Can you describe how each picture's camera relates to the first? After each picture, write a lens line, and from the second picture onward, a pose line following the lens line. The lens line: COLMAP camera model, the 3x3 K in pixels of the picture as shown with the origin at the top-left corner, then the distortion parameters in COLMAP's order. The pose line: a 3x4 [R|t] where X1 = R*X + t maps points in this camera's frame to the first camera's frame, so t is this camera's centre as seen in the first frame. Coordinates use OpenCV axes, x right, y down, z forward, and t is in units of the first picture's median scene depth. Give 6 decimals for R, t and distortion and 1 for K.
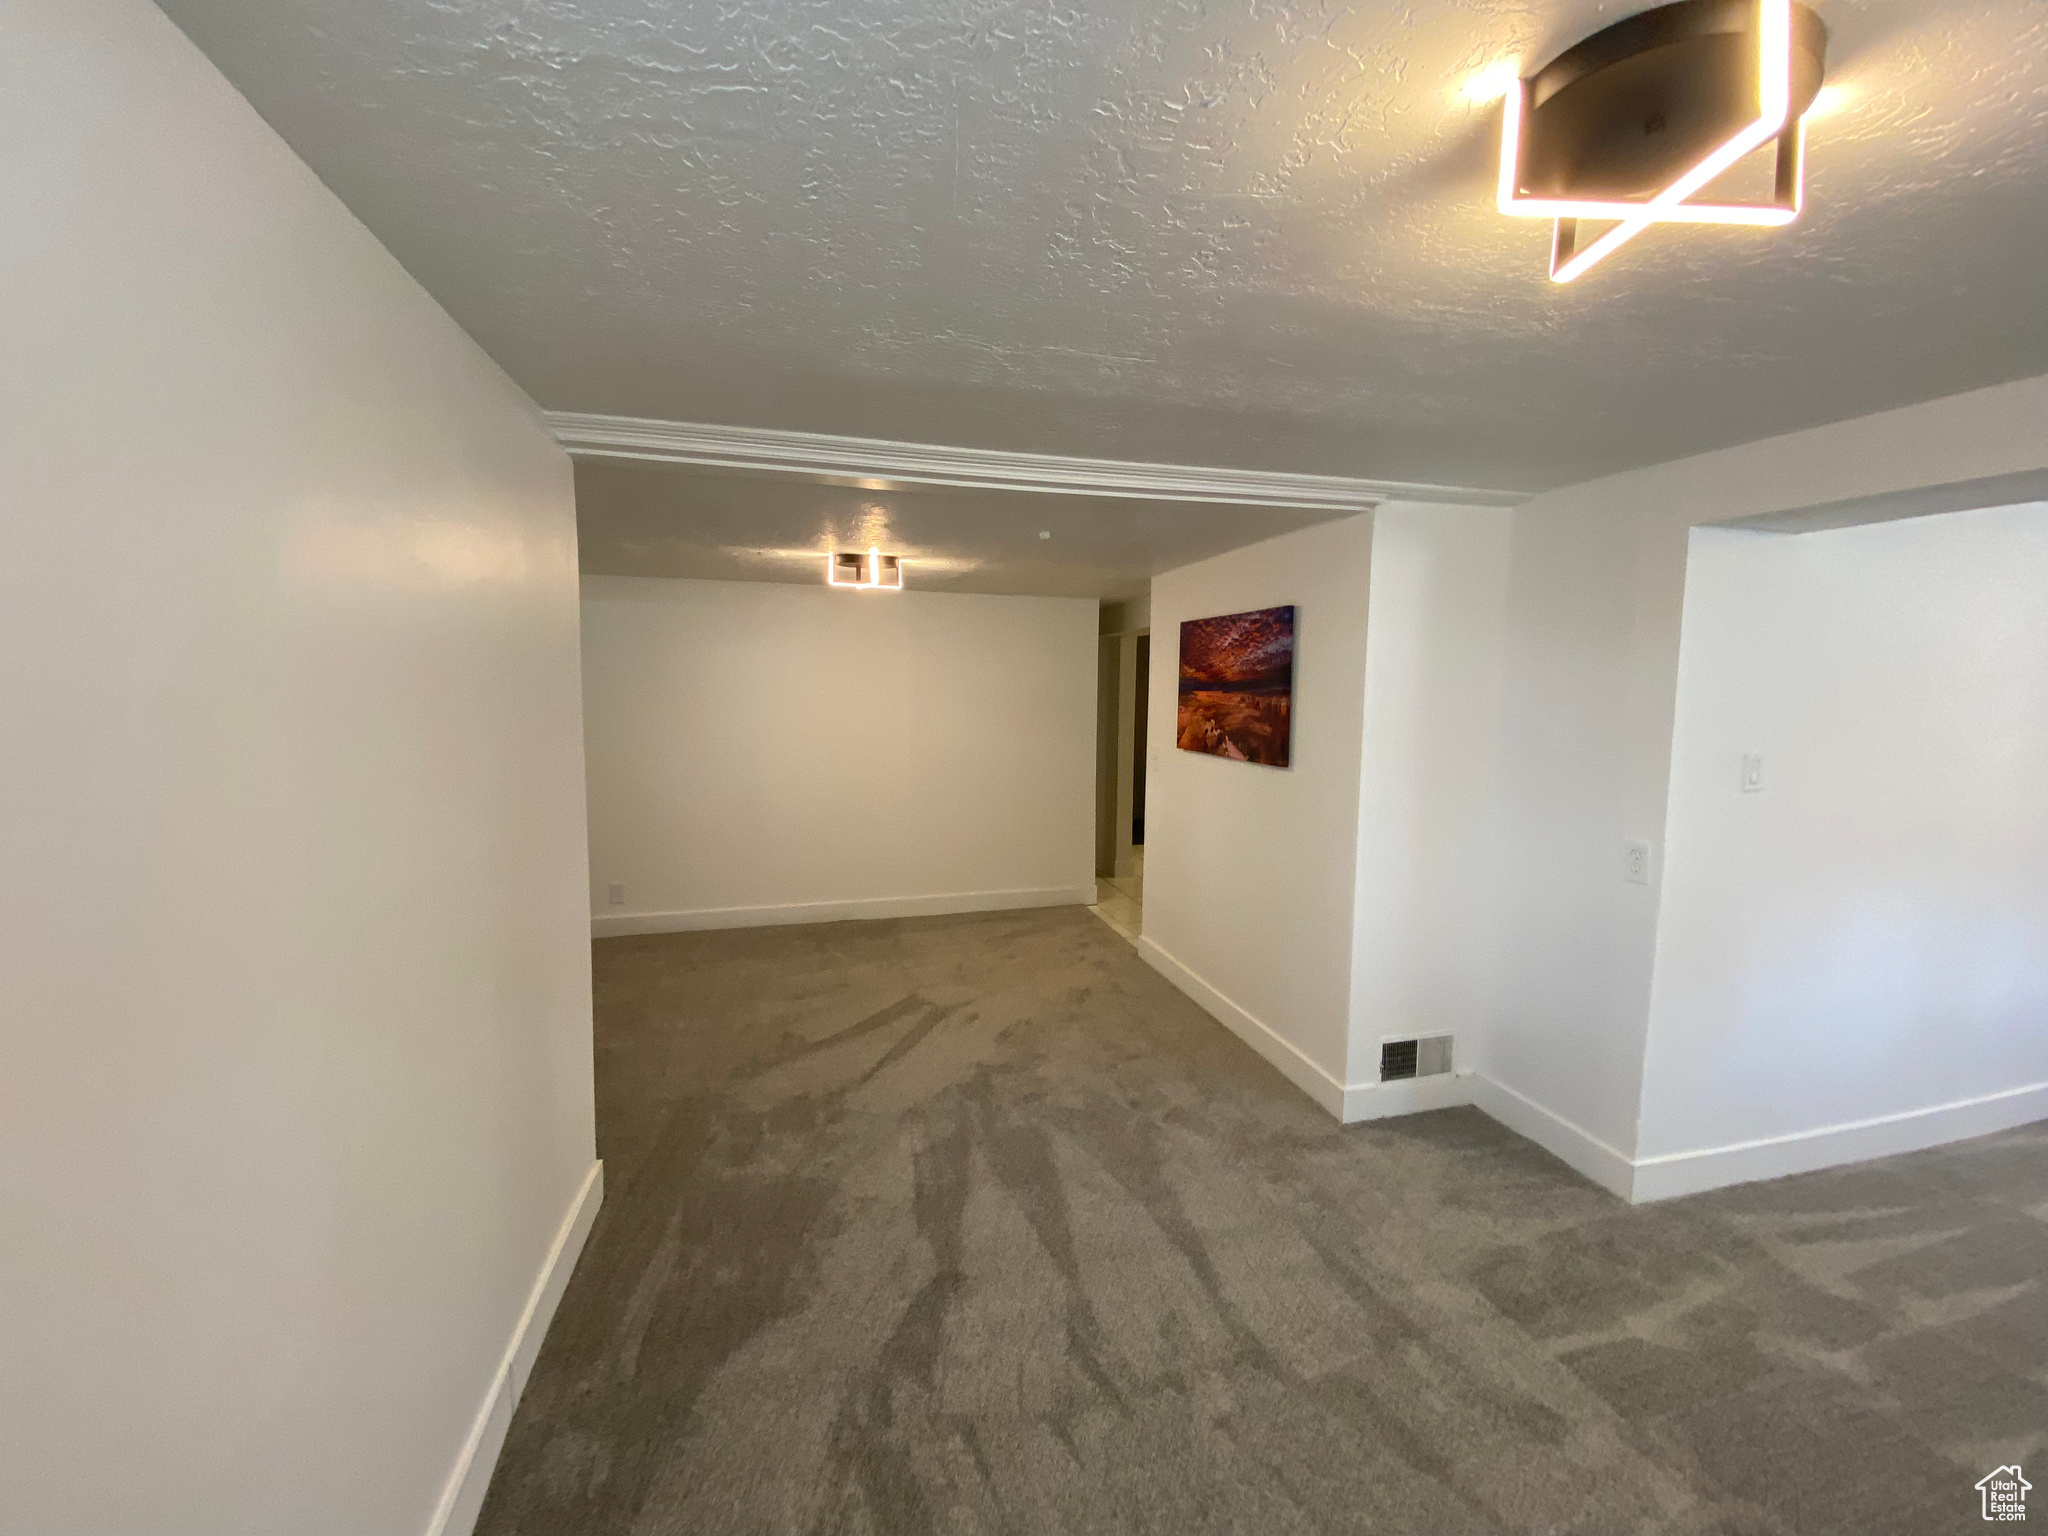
lens RADIAL K [[837.4, 0, 1028.8], [0, 837.4, 768.5], [0, 0, 1]] dist [-0.004792, -0.000453]
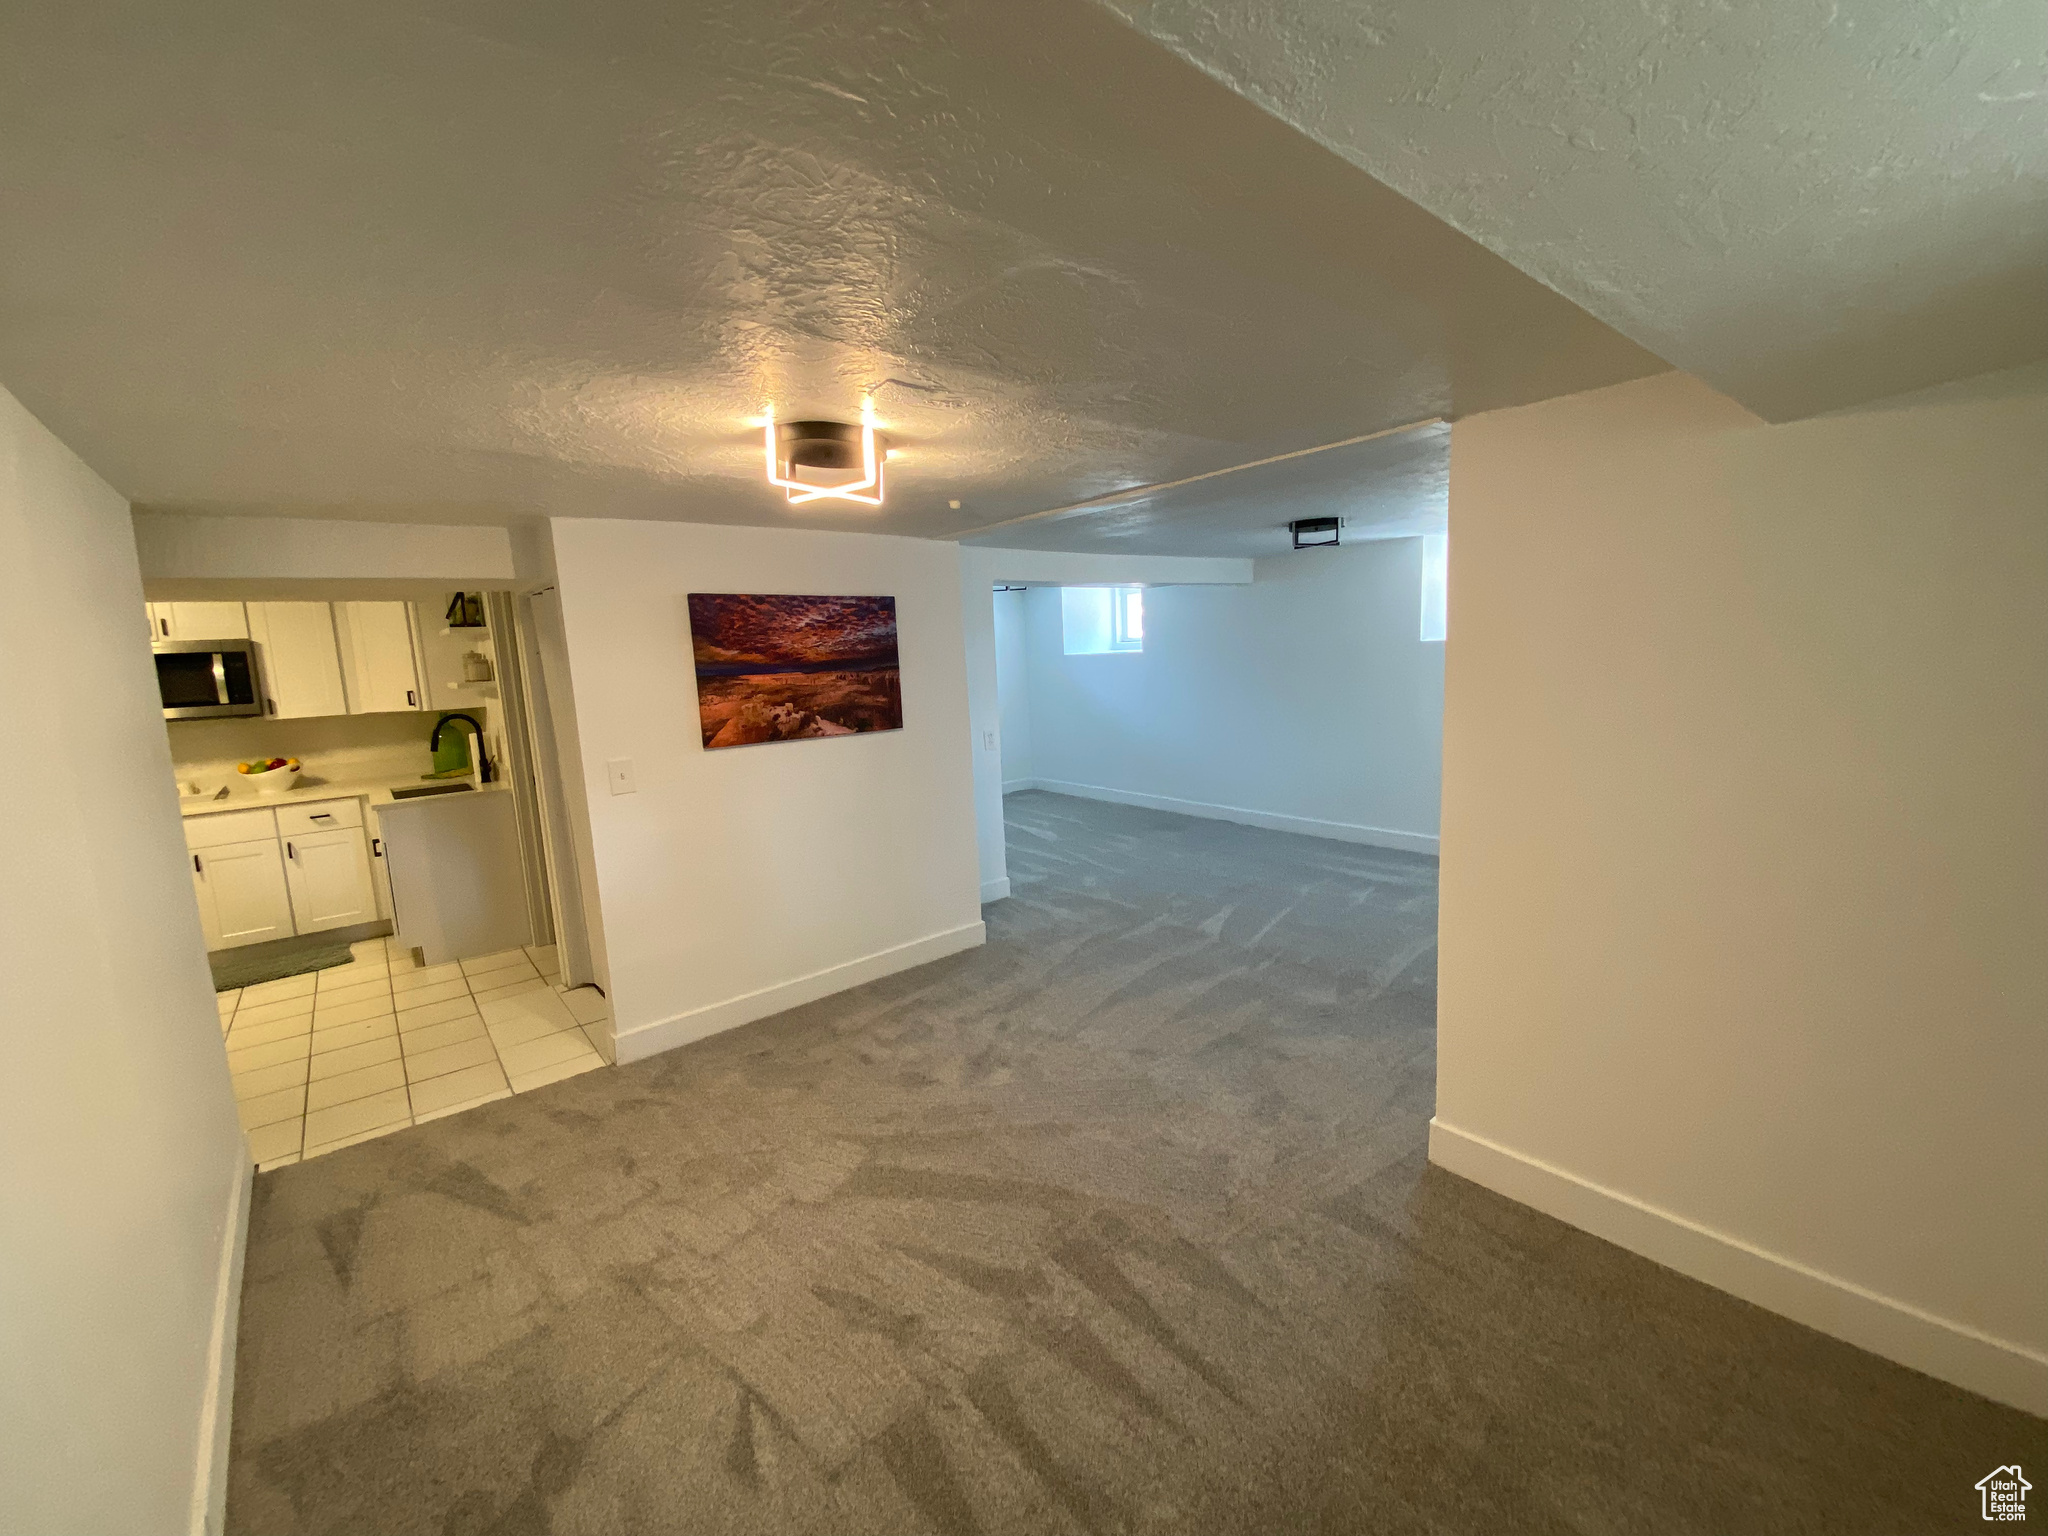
lens RADIAL K [[837.4, 0, 1018.1], [0, 837.4, 761.0], [0, 0, 1]] dist [-0.004792, -0.000453]
pose [[-0.438468, -0.109650, 0.892033, -0.811012], [0.125822, 0.975266, 0.181728, -0.144335], [-0.889896, 0.191920, -0.413827, 1.260548]]
